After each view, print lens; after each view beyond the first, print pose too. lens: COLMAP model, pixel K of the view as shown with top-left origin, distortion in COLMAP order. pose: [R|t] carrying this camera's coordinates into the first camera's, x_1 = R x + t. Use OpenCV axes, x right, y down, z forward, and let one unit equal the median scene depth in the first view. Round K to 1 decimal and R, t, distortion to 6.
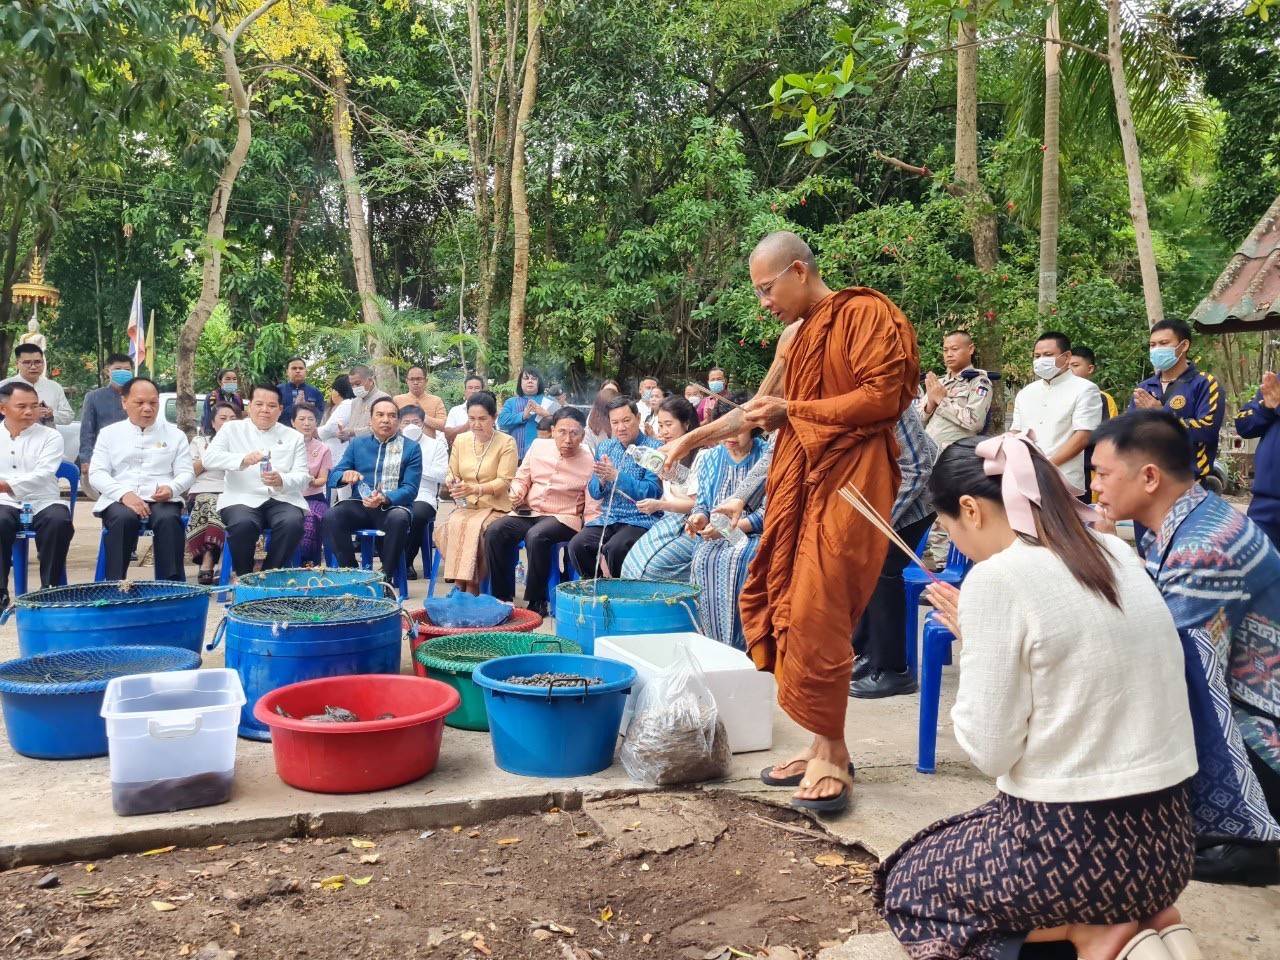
lens RADIAL K [[998.1, 0, 640.0], [0, 998.1, 480.0], [0, 0, 1]] dist [0.072096, -0.062142]
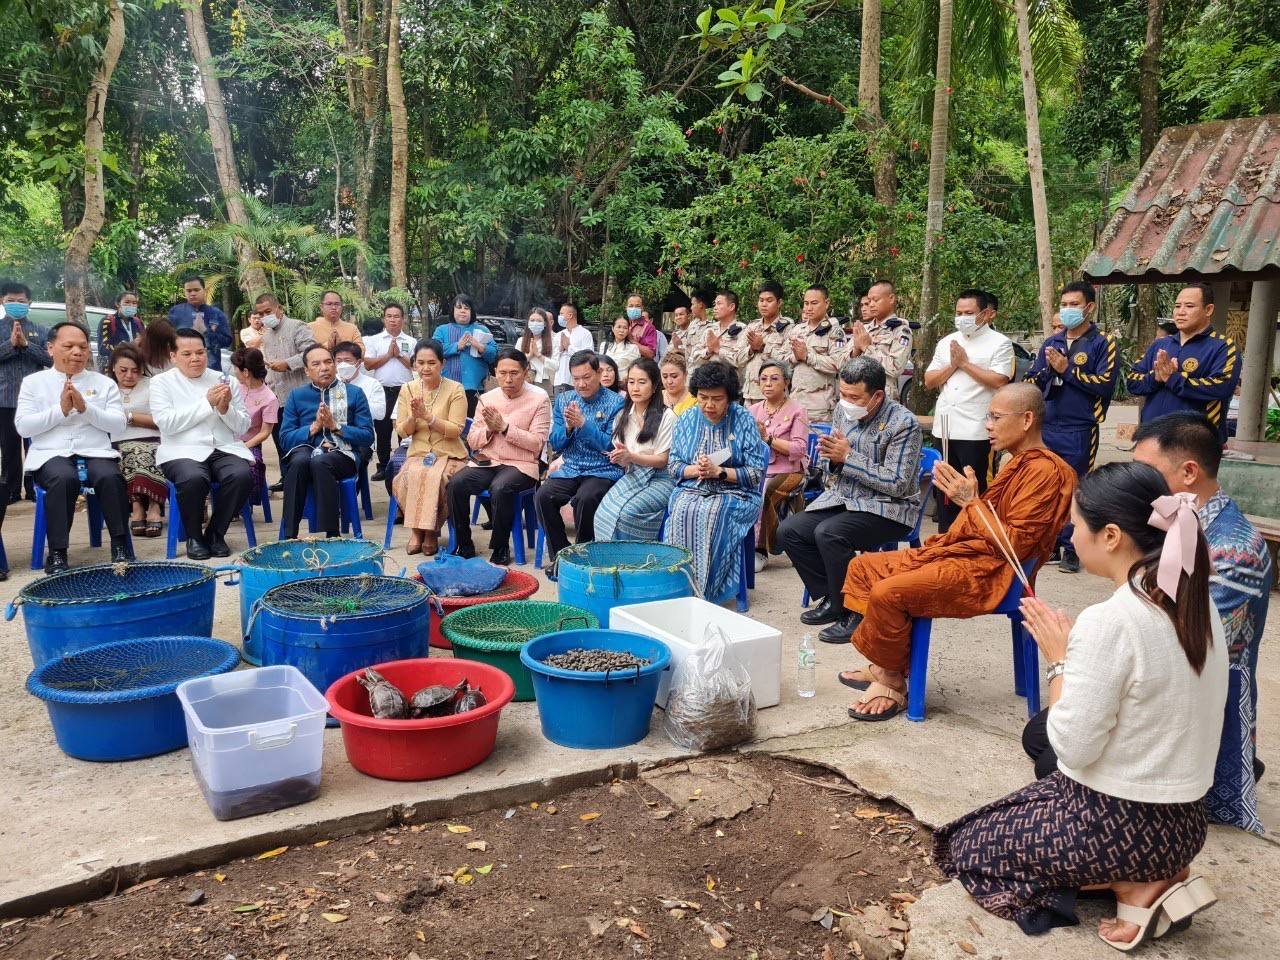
lens RADIAL K [[996.7, 0, 654.8], [0, 996.7, 490.1], [0, 0, 1]] dist [0.073337, -0.068857]
pose [[0.985723, -0.022969, 0.166802, -0.127579], [0.001293, 0.991655, 0.128911, -0.078849], [-0.168371, -0.126855, 0.977527, -0.033051]]
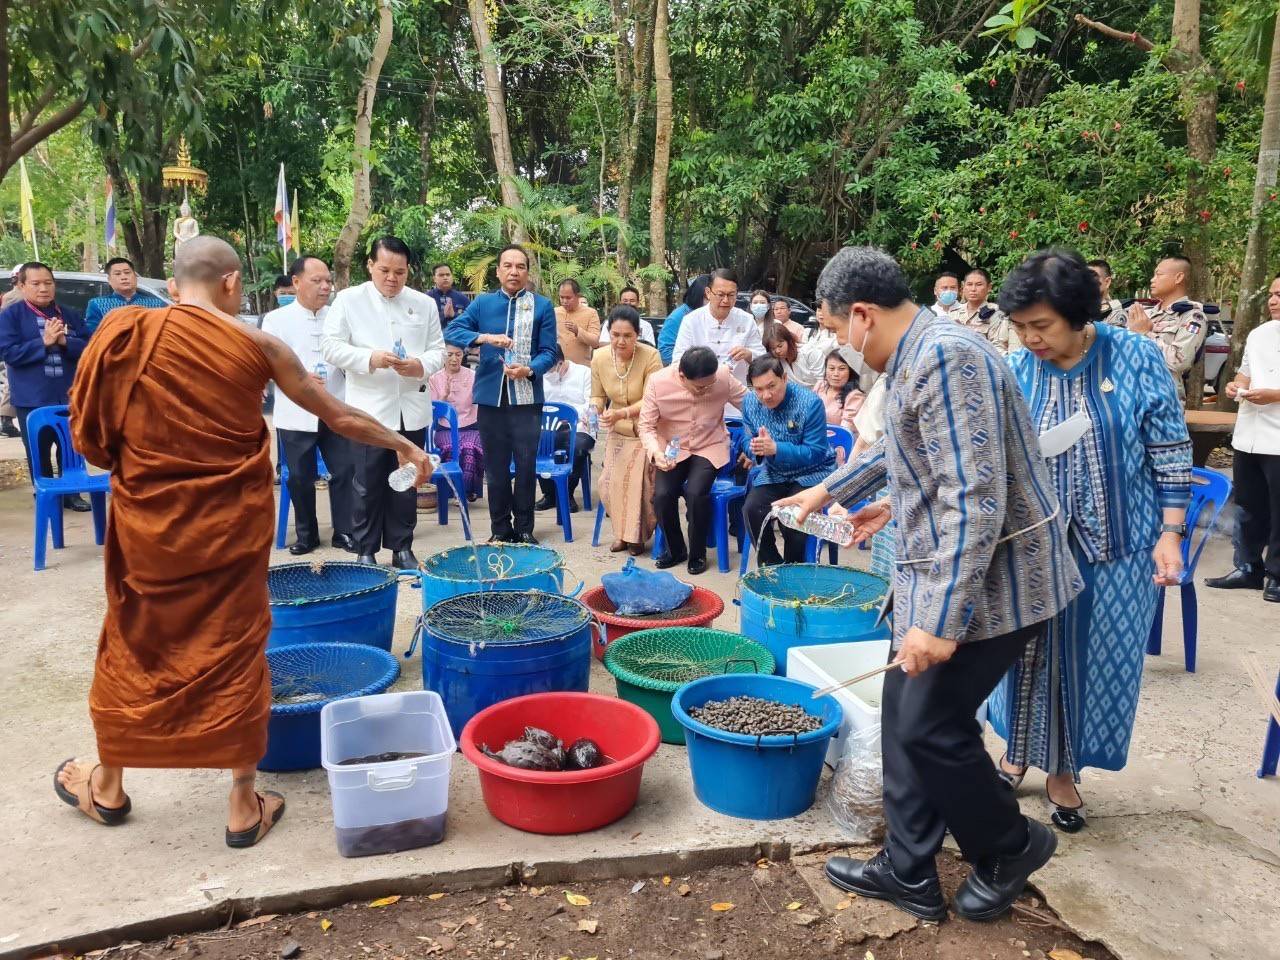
lens RADIAL K [[996.7, 0, 654.8], [0, 996.7, 490.1], [0, 0, 1]] dist [0.073337, -0.068857]
pose [[0.994032, 0.017202, -0.107726, -0.052183], [0.000570, 0.986656, 0.162815, -0.109018], [0.109089, -0.161905, 0.980758, 0.050246]]
